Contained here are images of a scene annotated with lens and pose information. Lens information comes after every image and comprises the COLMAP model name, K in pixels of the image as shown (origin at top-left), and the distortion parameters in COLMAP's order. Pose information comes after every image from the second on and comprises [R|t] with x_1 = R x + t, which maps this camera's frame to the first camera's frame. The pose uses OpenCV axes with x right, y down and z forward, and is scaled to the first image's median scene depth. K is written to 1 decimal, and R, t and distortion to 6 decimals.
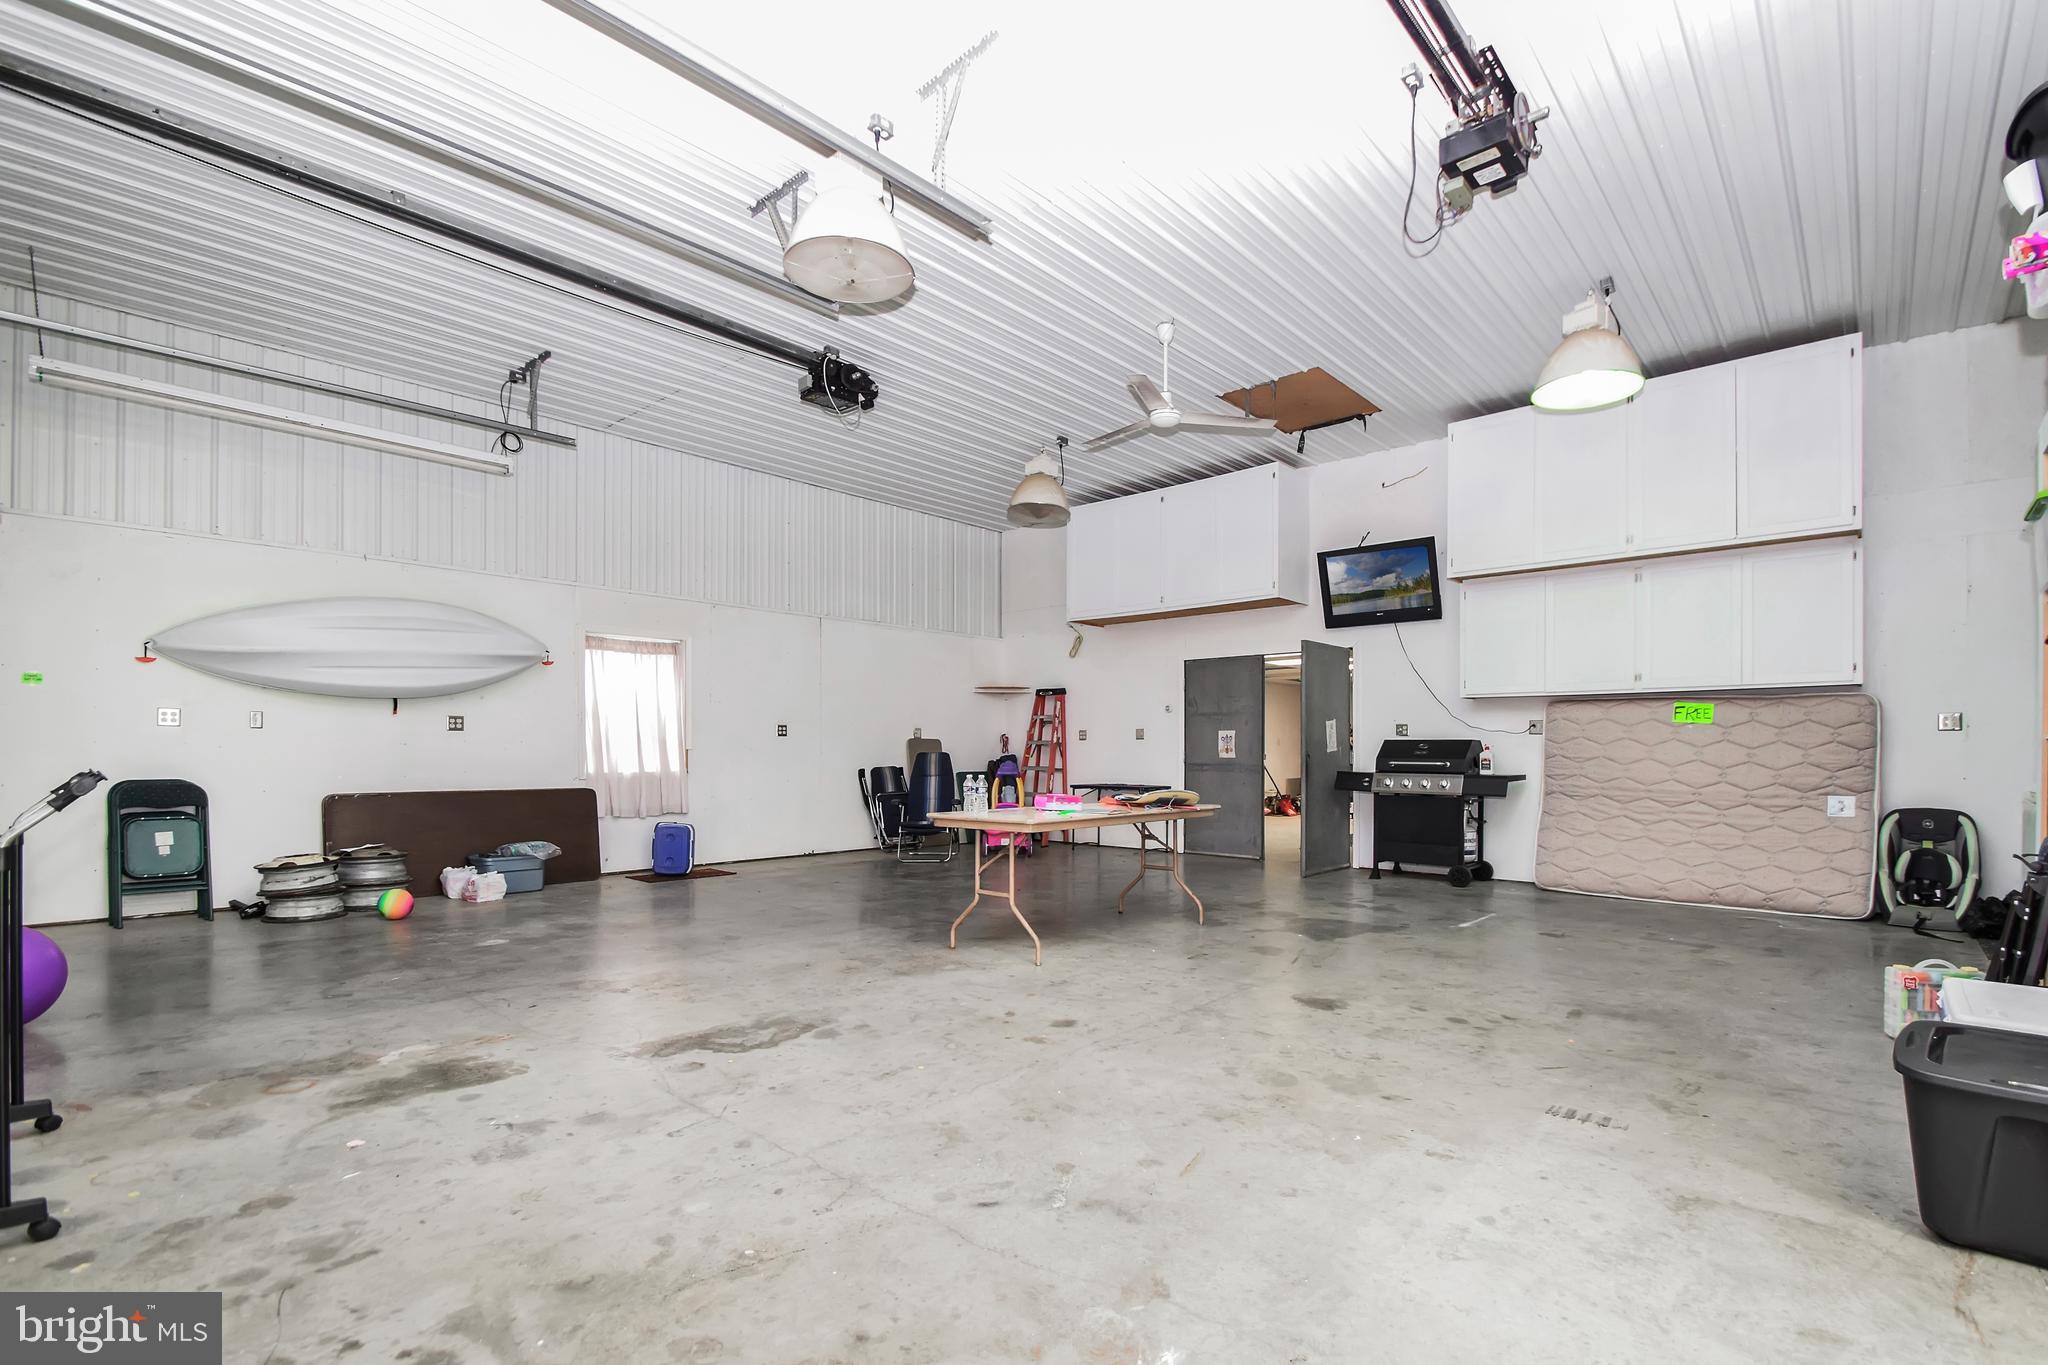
lens RADIAL K [[951.4, 0, 1008.1], [0, 951.4, 715.3], [0, 0, 1]] dist [-0.000051, -0.007660]
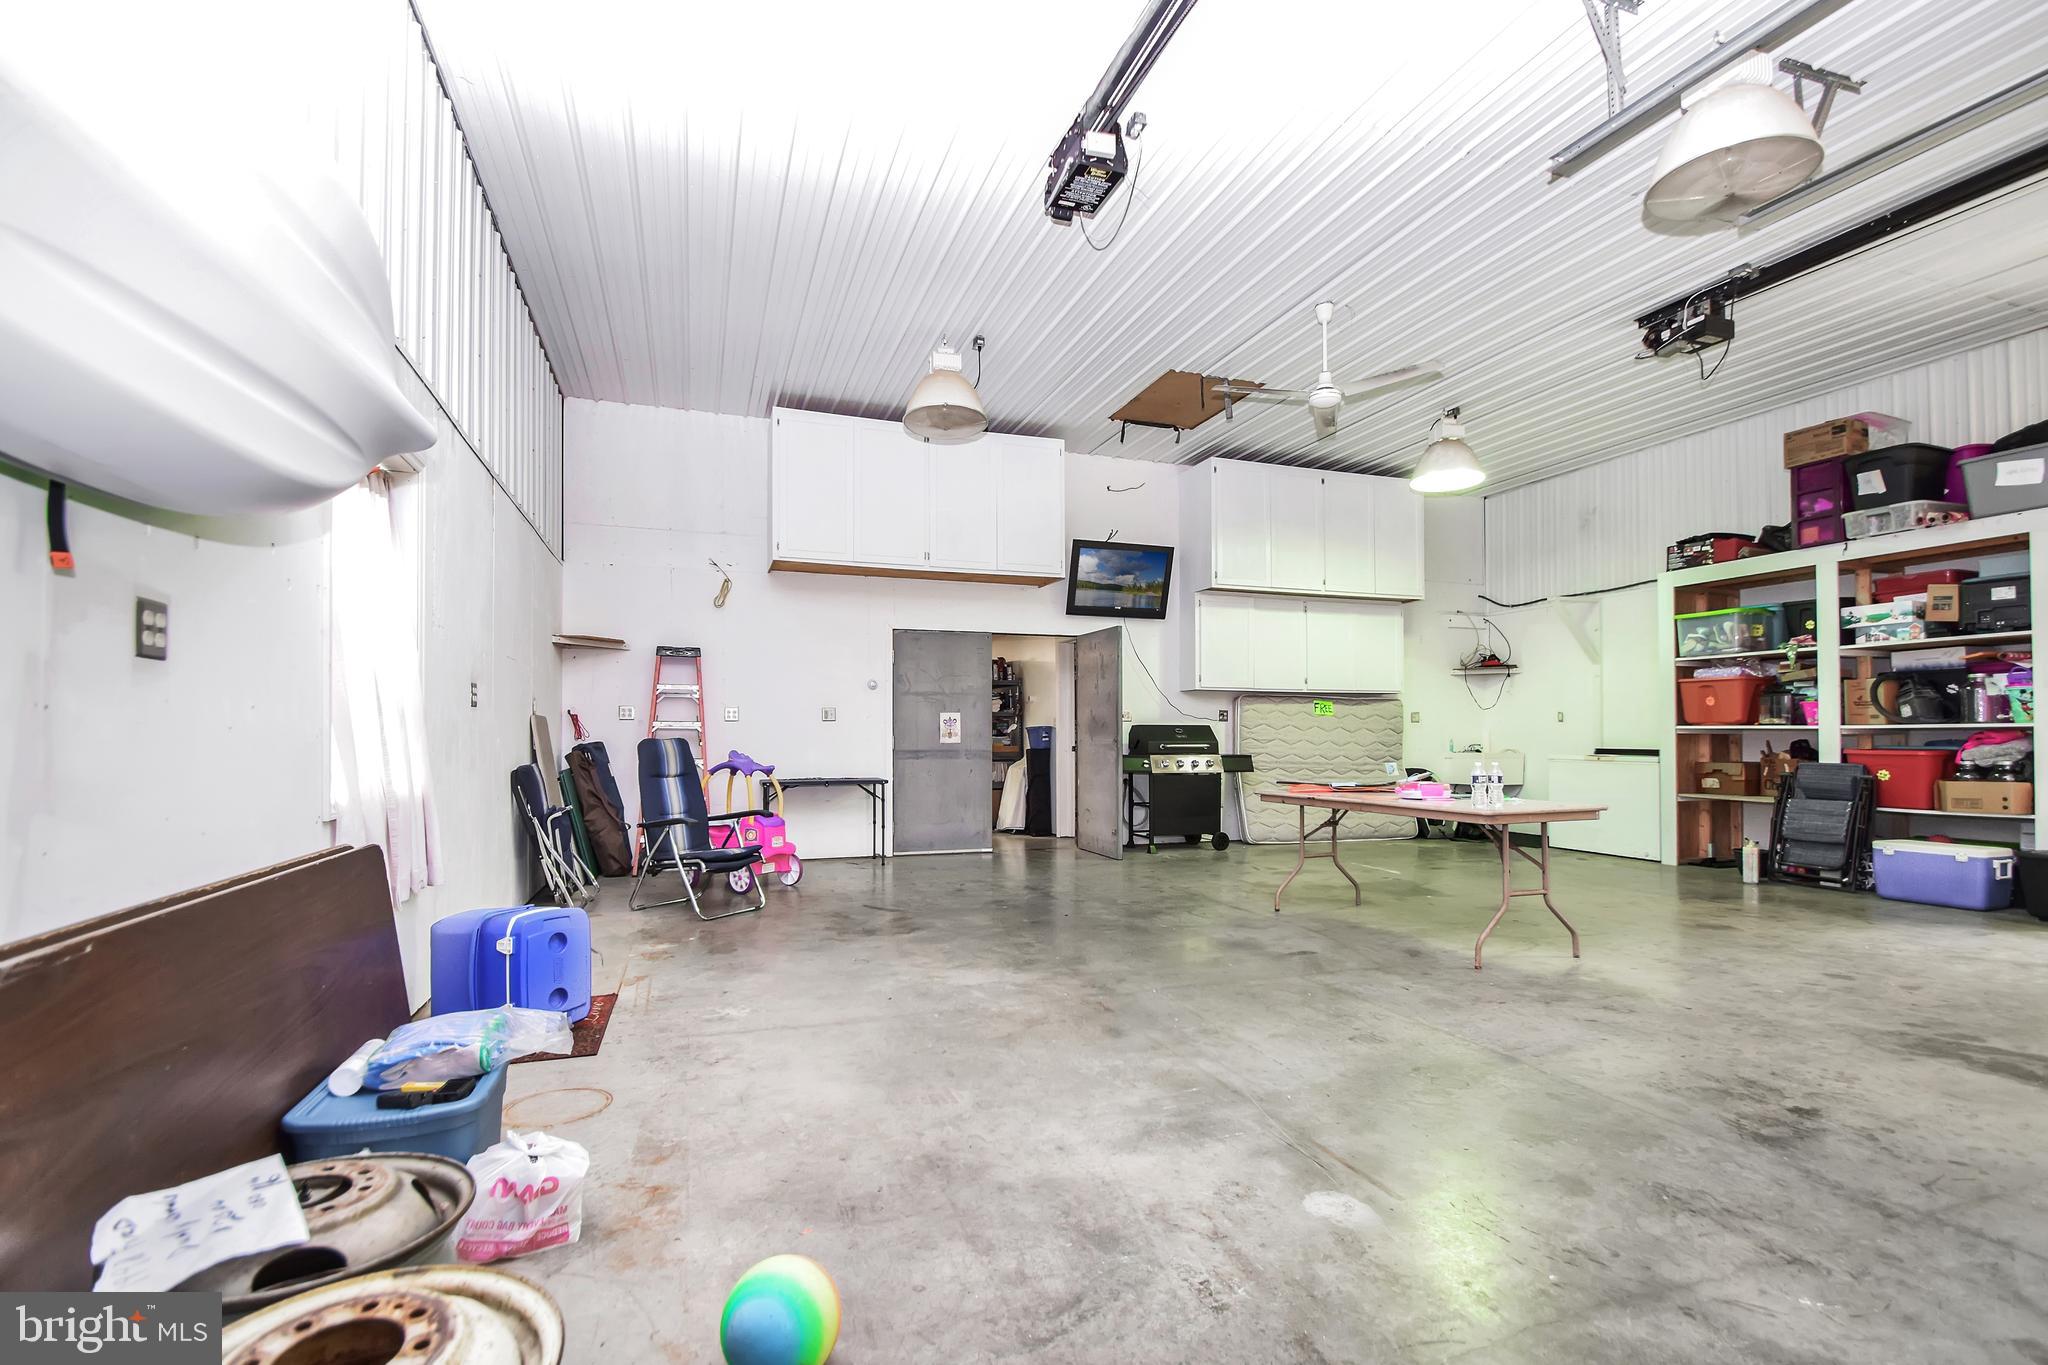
lens RADIAL K [[951.4, 0, 1008.1], [0, 951.4, 715.3], [0, 0, 1]] dist [-0.000051, -0.007660]
pose [[0.430997, 0.009295, 0.902305, -0.636402], [-0.032840, 0.999446, 0.005391, 0.013204], [-0.901756, -0.031955, 0.431063, 0.630327]]
